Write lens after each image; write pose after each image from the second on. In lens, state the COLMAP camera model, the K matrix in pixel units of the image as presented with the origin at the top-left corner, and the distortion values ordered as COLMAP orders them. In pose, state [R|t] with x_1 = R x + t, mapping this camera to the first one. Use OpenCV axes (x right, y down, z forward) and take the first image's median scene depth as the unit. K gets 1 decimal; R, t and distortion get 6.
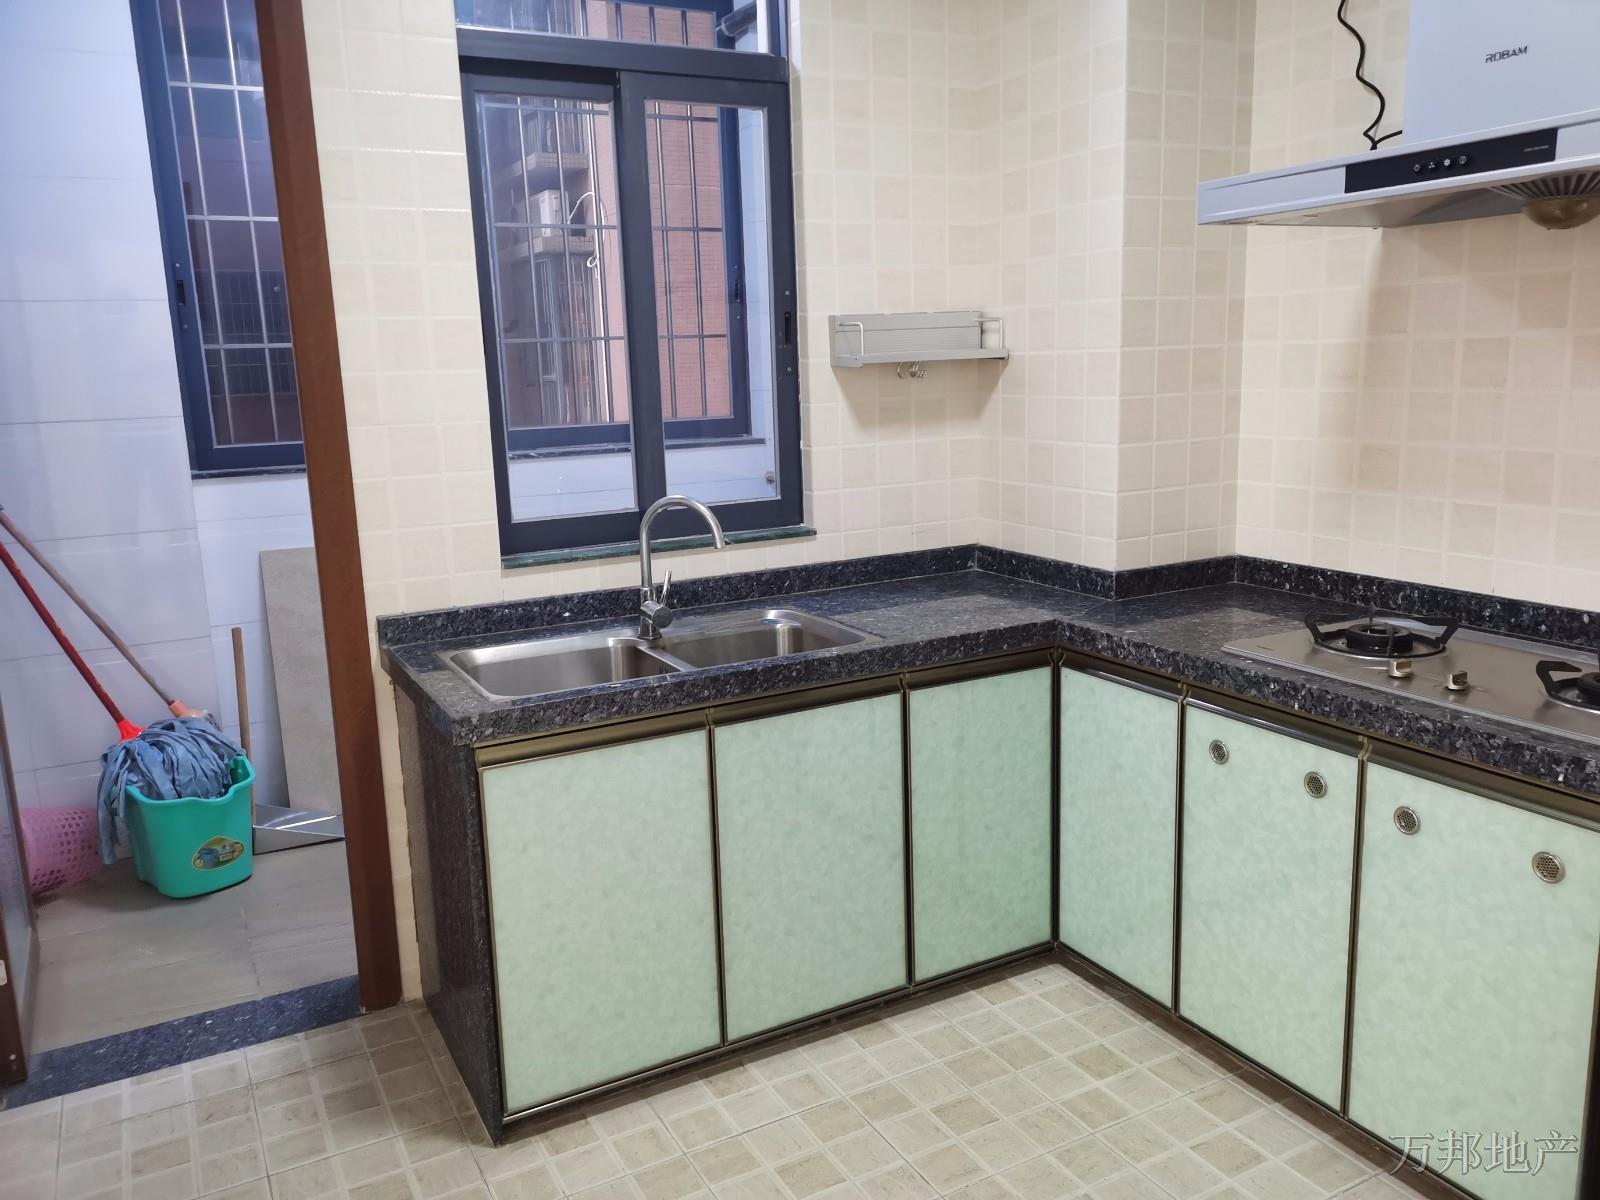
lens RADIAL K [[1222.7, 0, 794.5], [0, 1222.7, 600.4], [0, 0, 1]] dist [0.053072, -0.057478]
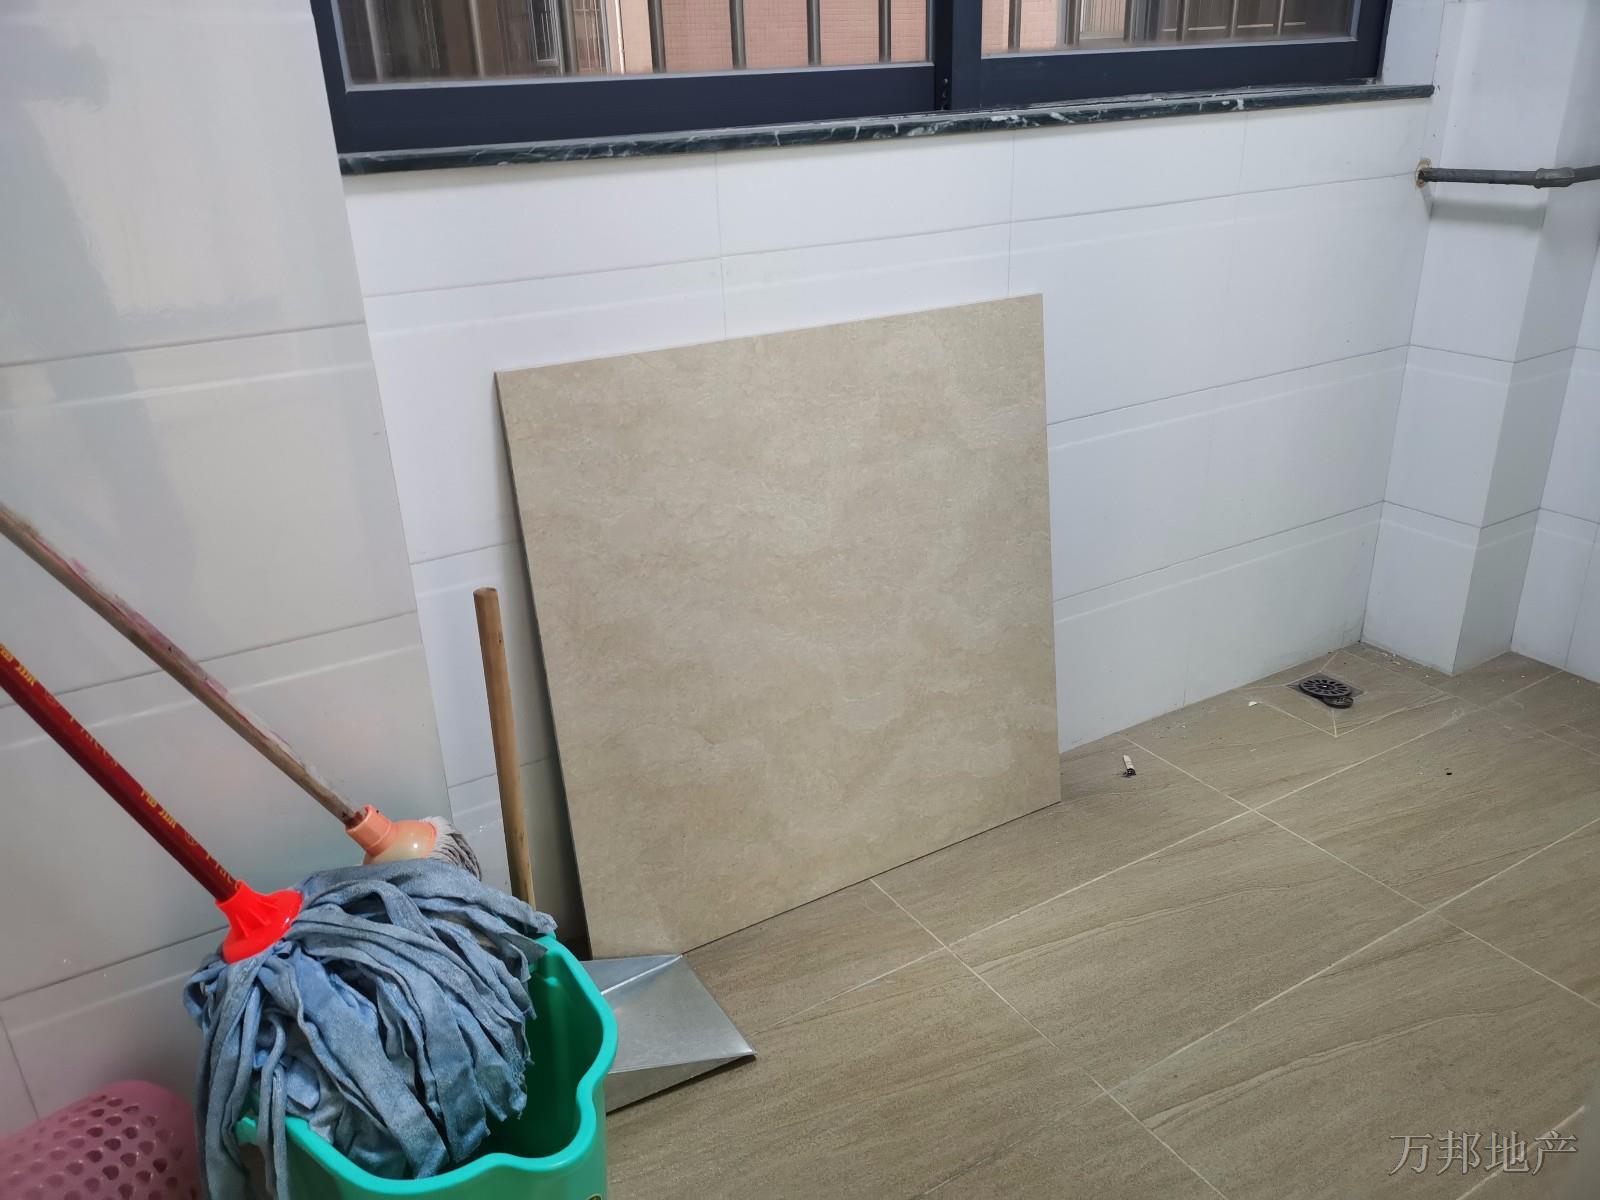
lens RADIAL K [[1222.7, 0, 806.5], [0, 1222.7, 595.2], [0, 0, 1]] dist [0.053072, -0.057478]
pose [[0.997874, -0.022181, 0.061289, -0.403087], [0.008143, 0.975371, 0.220421, -0.062708], [-0.064669, -0.219453, 0.973477, 0.670260]]
